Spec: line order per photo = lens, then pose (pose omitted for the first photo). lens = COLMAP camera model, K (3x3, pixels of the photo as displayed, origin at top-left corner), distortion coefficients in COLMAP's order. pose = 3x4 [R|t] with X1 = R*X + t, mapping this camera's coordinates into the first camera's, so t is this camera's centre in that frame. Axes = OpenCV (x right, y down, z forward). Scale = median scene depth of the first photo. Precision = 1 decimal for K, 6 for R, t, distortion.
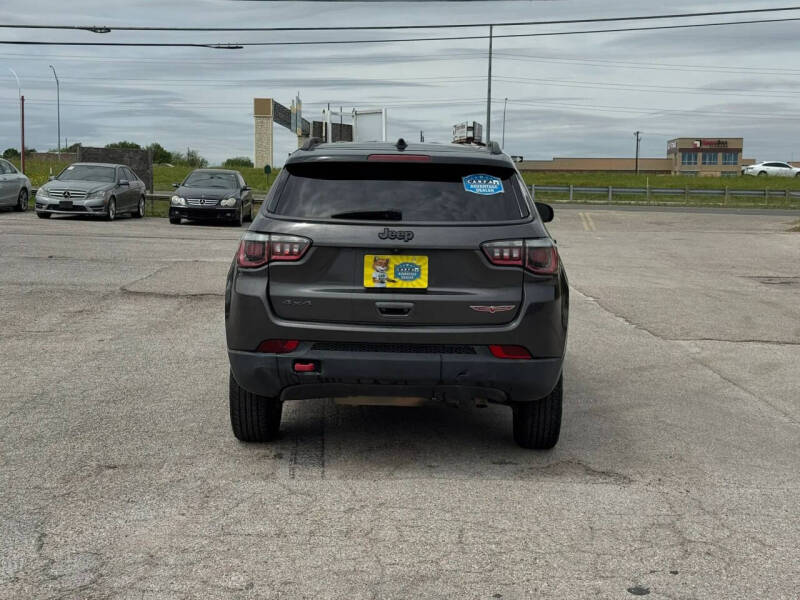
lens RADIAL K [[1187.9, 0, 400.0], [0, 1187.9, 300.0], [0, 0, 1]] dist [0.136074, -0.042576]
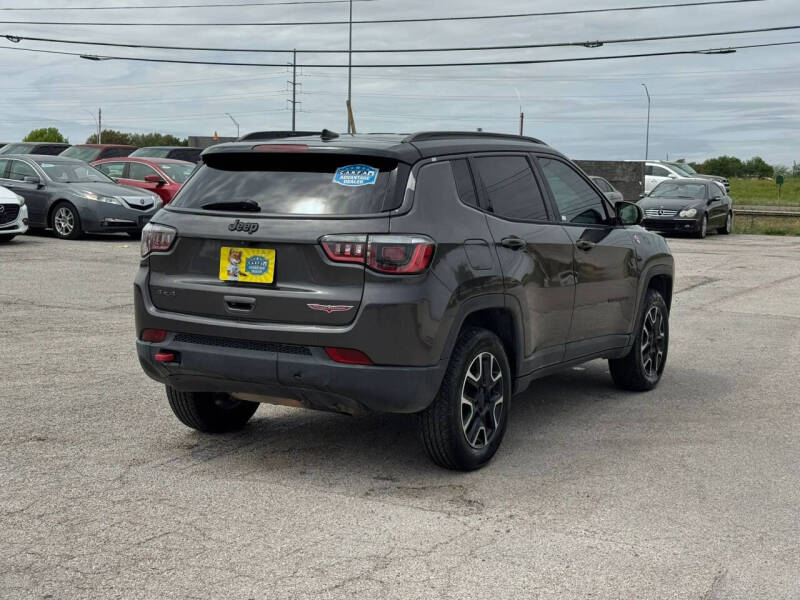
lens RADIAL K [[1187.9, 0, 400.0], [0, 1187.9, 300.0], [0, 0, 1]] dist [0.136074, -0.042576]
pose [[0.882735, 0.044933, -0.467718, 0.559984], [-0.050802, 0.998709, 0.000066, -0.001831], [0.467117, 0.023703, 0.883878, 0.203069]]
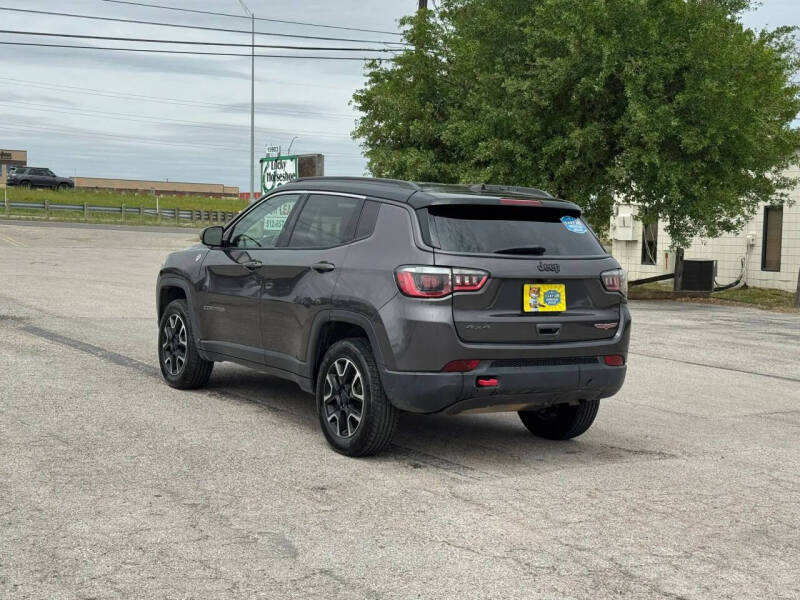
lens RADIAL K [[1187.9, 0, 400.0], [0, 1187.9, 300.0], [0, 0, 1]] dist [0.136074, -0.042576]
pose [[0.831767, -0.025851, 0.554523, -0.788884], [0.031708, 0.999497, -0.000966, -0.025243], [-0.554219, 0.018387, 0.832168, 0.083150]]
